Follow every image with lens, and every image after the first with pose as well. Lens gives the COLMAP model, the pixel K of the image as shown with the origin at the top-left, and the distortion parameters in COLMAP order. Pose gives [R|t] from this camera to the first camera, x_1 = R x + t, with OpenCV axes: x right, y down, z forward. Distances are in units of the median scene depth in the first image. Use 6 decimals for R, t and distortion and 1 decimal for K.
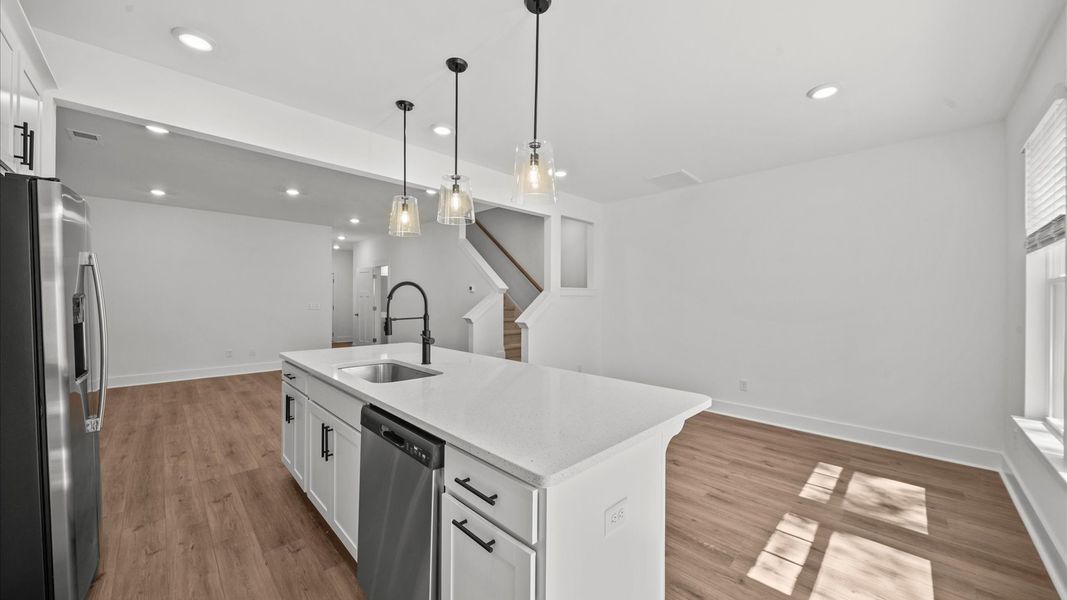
lens RADIAL K [[377.7, 0, 534.3], [0, 377.7, 299.9], [0, 0, 1]] dist [-0.001482, -0.000152]
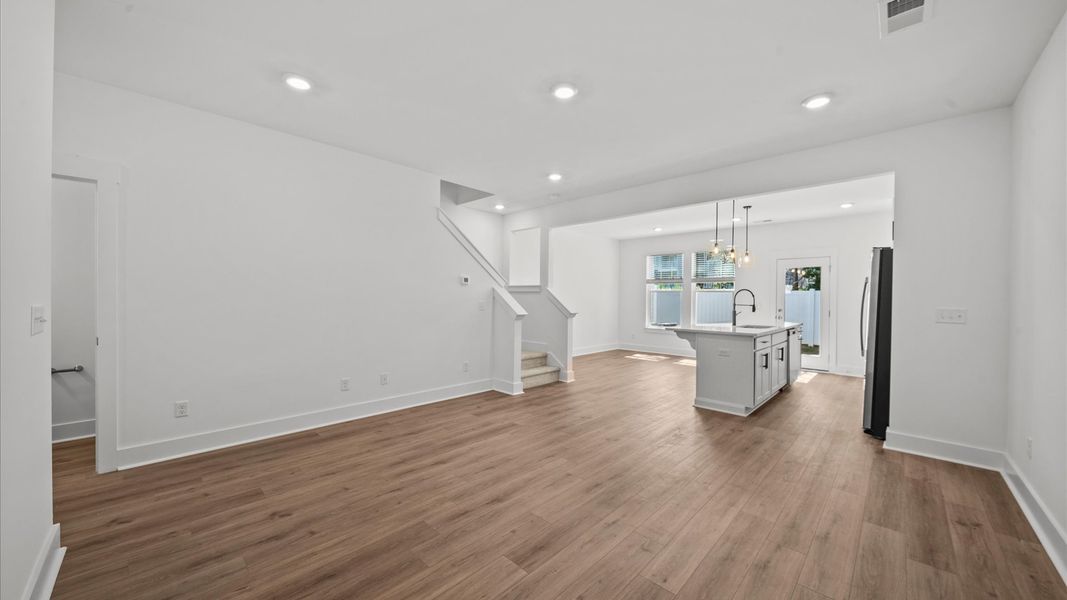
lens RADIAL K [[377.7, 0, 534.3], [0, 377.7, 299.9], [0, 0, 1]] dist [-0.001482, -0.000152]
pose [[-0.022614, -0.013905, 0.999648, -2.586946], [-0.005900, 0.999888, 0.013775, -0.005401], [-0.999727, -0.005587, -0.022694, 2.317192]]
